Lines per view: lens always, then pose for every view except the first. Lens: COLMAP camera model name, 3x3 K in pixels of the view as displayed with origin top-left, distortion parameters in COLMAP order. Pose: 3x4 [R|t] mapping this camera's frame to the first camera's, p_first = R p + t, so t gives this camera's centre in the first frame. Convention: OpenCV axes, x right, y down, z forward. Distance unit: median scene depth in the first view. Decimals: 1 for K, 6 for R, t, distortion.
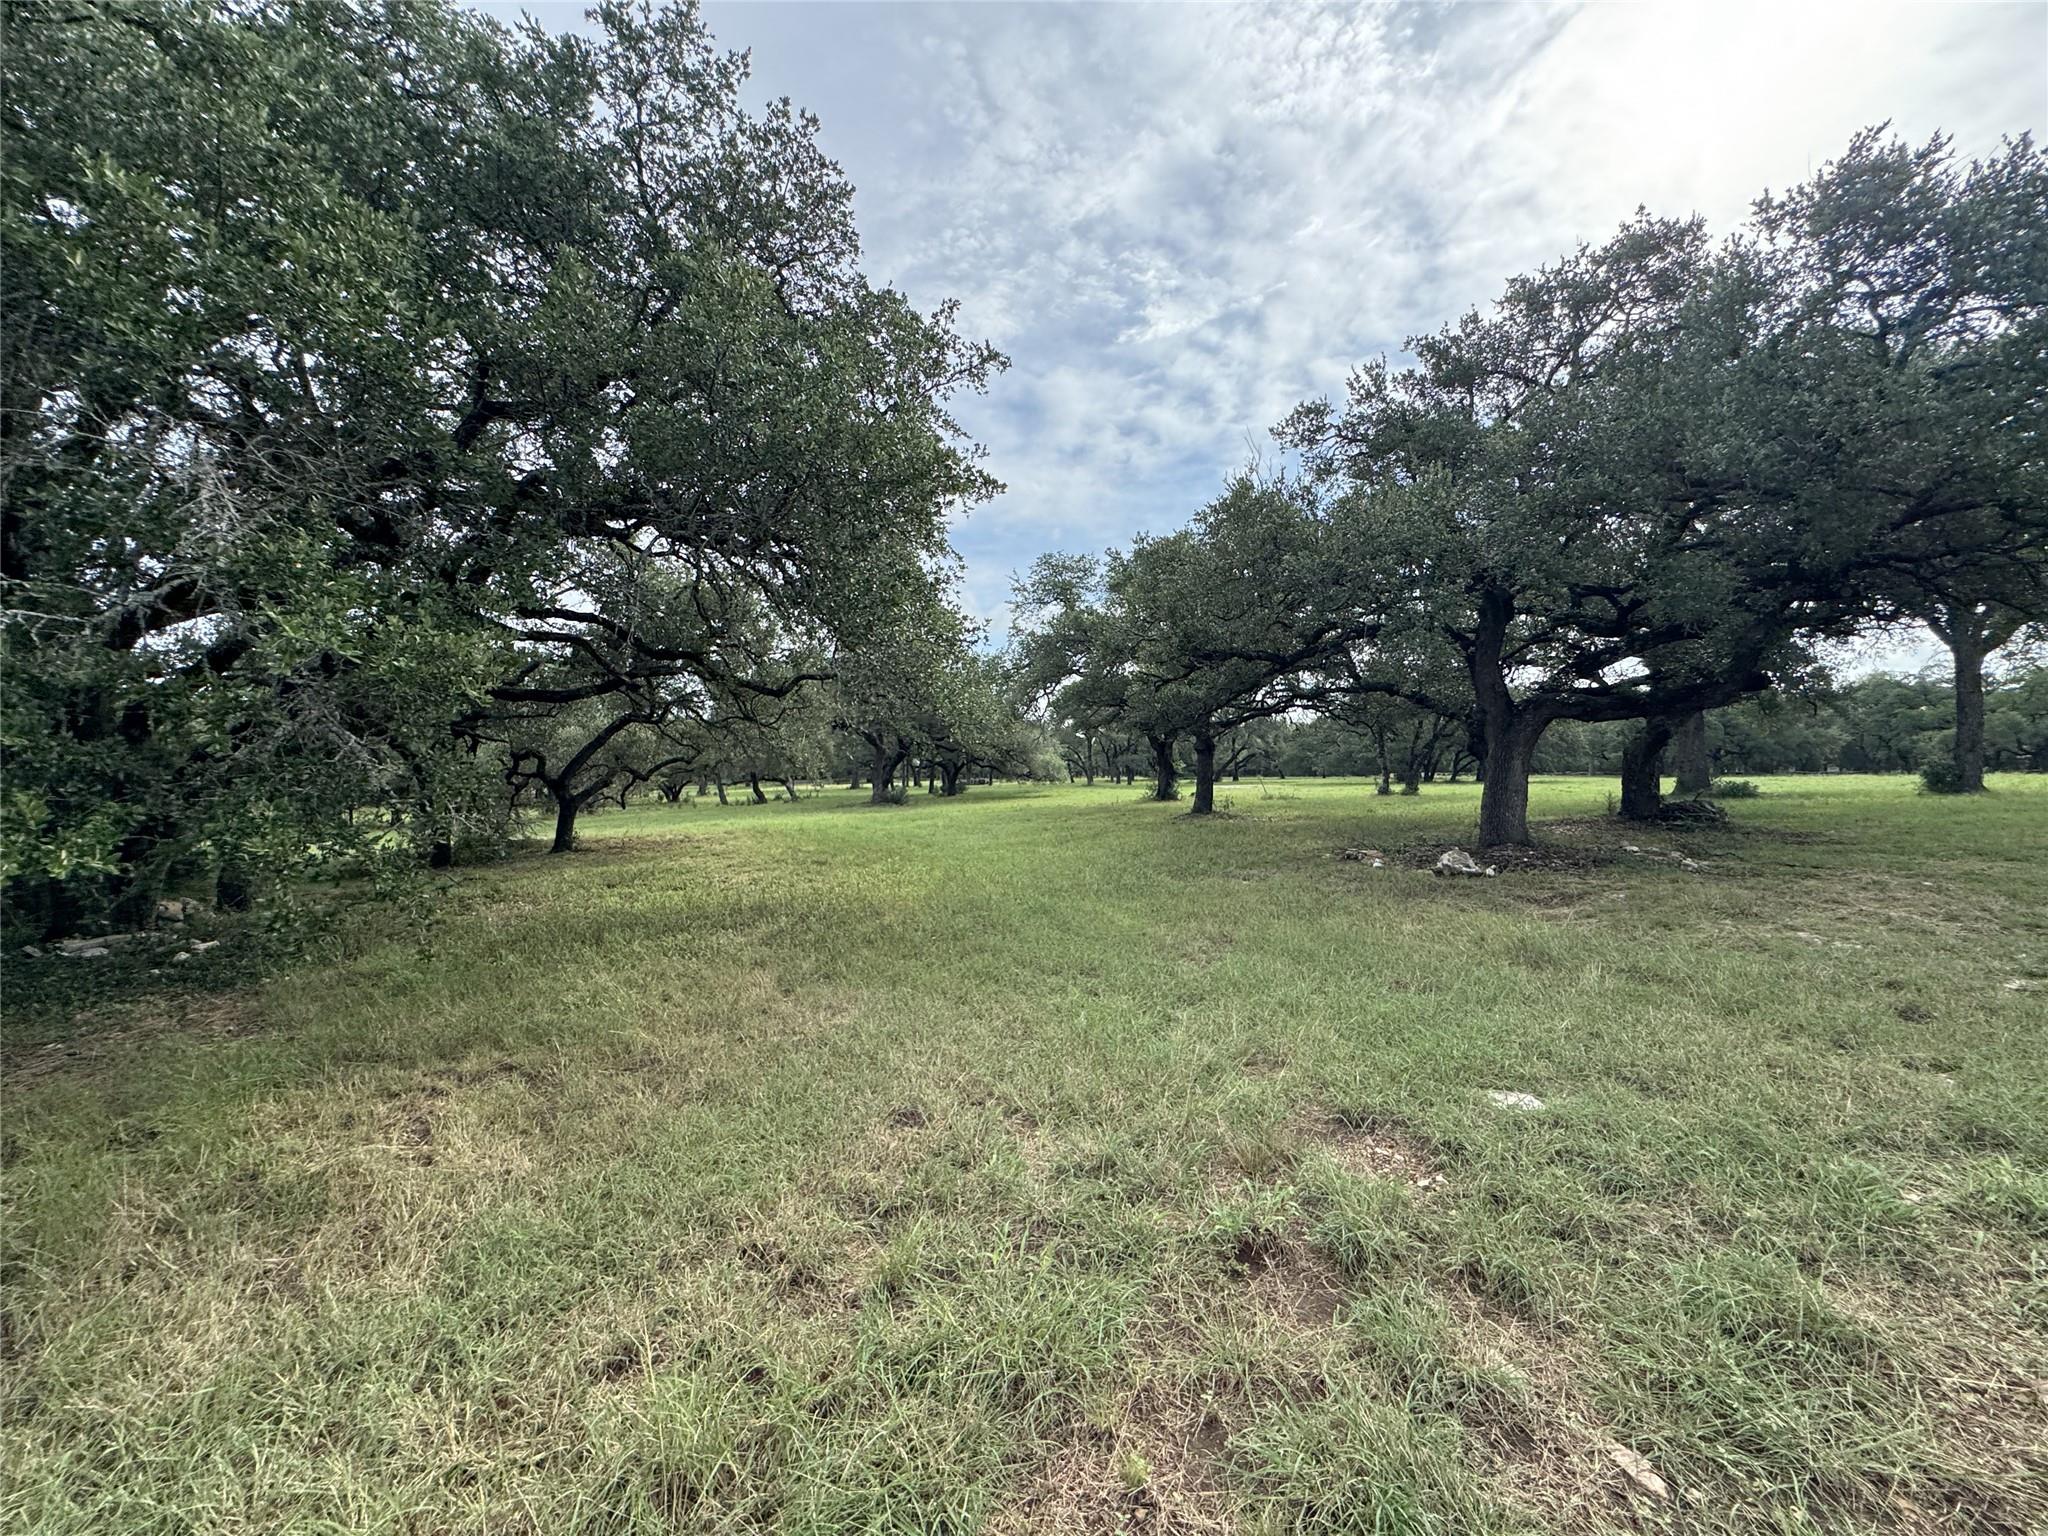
lens RADIAL K [[823.8, 0, 1017.9], [0, 823.8, 752.4], [0, 0, 1]] dist [-0.003610, -0.000096]
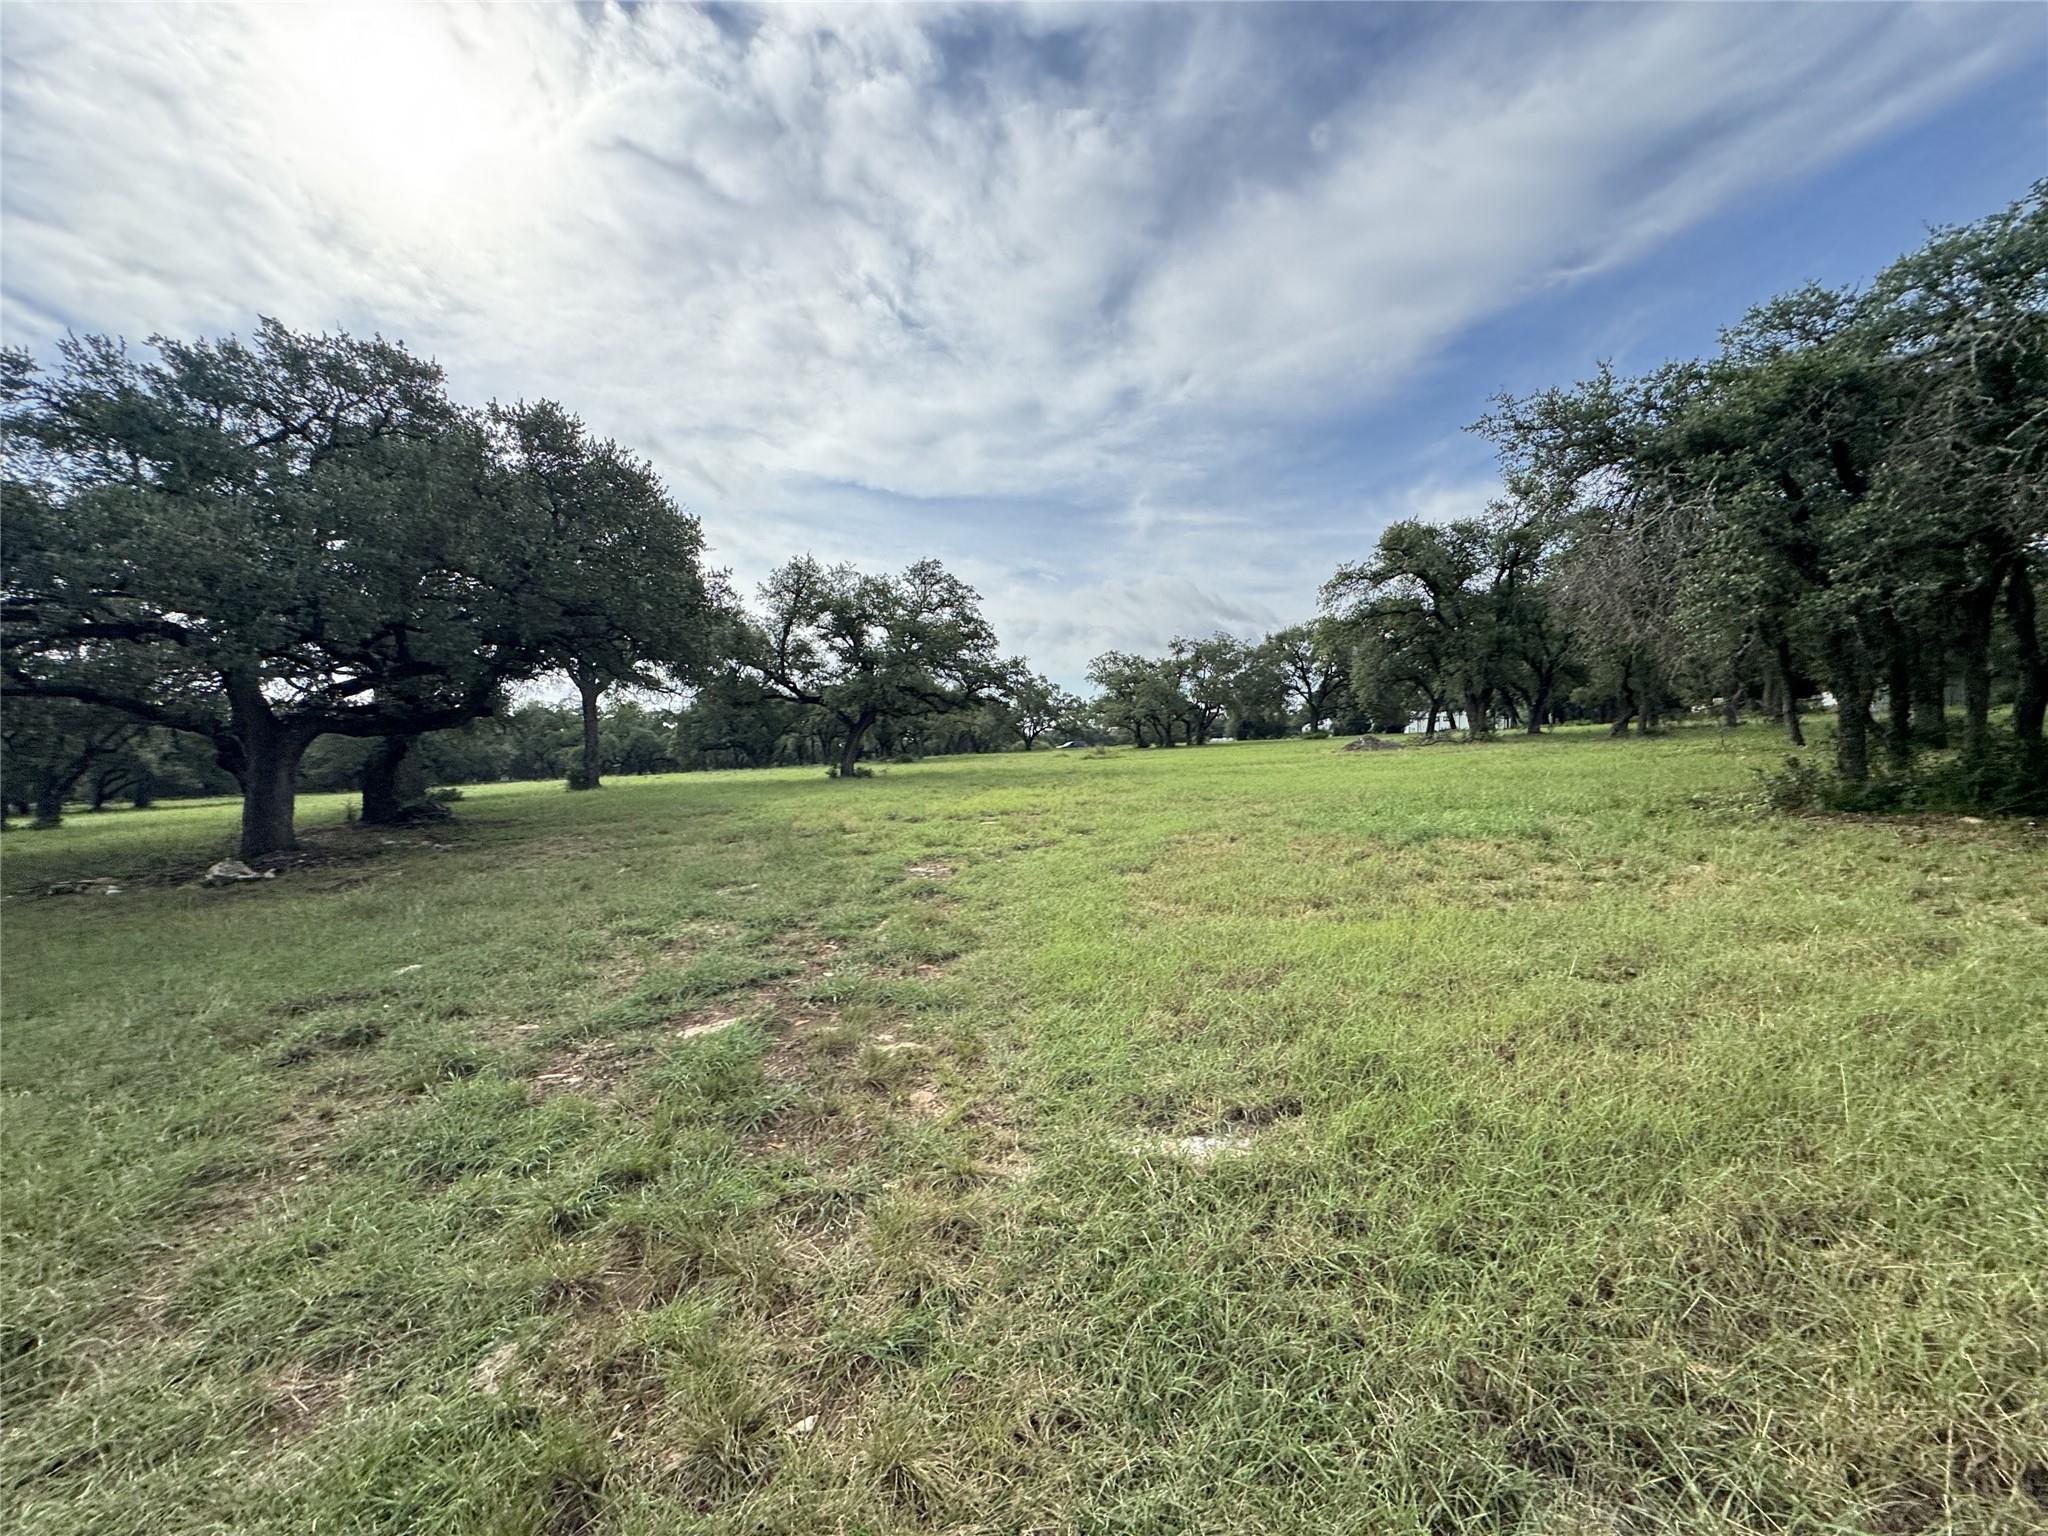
lens RADIAL K [[823.8, 0, 1038.8], [0, 823.8, 767.8], [0, 0, 1]] dist [-0.003610, -0.000096]
pose [[0.207668, -0.020536, 0.977984, -0.213391], [0.021351, 0.999637, 0.016457, 0.007317], [-0.977966, 0.017463, 0.208031, -0.167998]]
